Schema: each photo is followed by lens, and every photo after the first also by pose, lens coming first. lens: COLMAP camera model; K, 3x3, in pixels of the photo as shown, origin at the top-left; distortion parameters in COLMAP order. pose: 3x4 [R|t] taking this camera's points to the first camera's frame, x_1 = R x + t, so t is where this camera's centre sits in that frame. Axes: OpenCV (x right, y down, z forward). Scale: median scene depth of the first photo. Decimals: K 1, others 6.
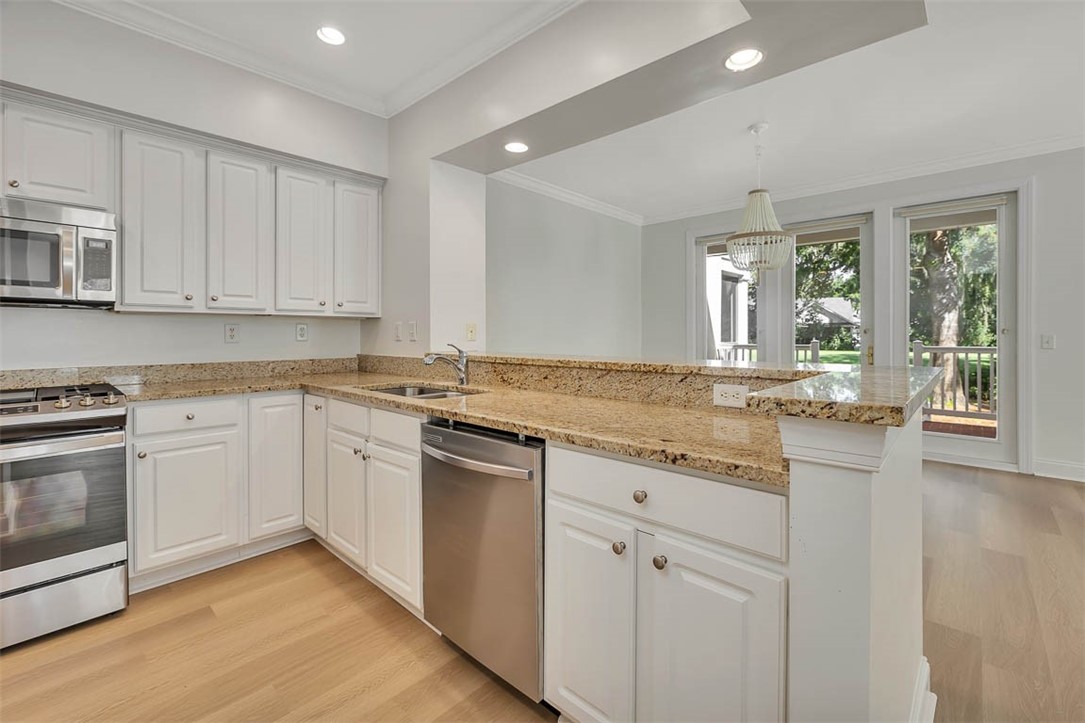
lens RADIAL K [[471.8, 0, 541.4], [0, 471.8, 332.5], [0, 0, 1]] dist [-0.001920, 0.000666]
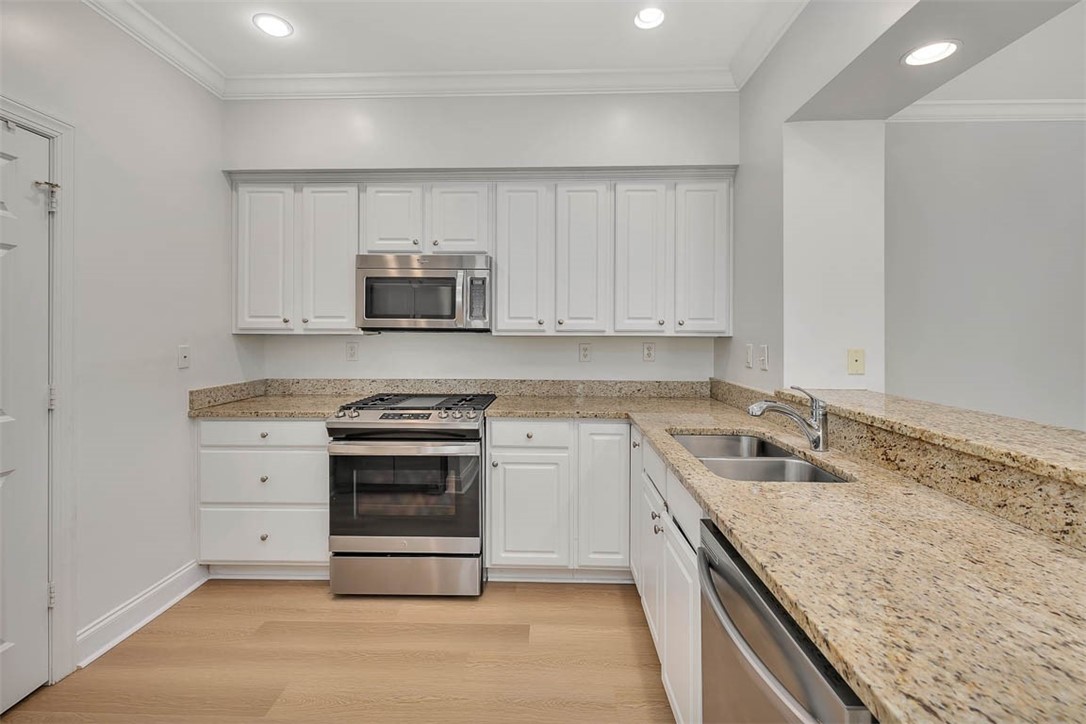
lens RADIAL K [[472.2, 0, 538.3], [0, 472.2, 332.5], [0, 0, 1]] dist [-0.001920, 0.000666]
pose [[0.664146, 0.003850, -0.747593, 0.065543], [-0.003855, 0.999991, 0.001725, -0.052407], [0.747593, 0.001737, 0.664155, 0.271976]]
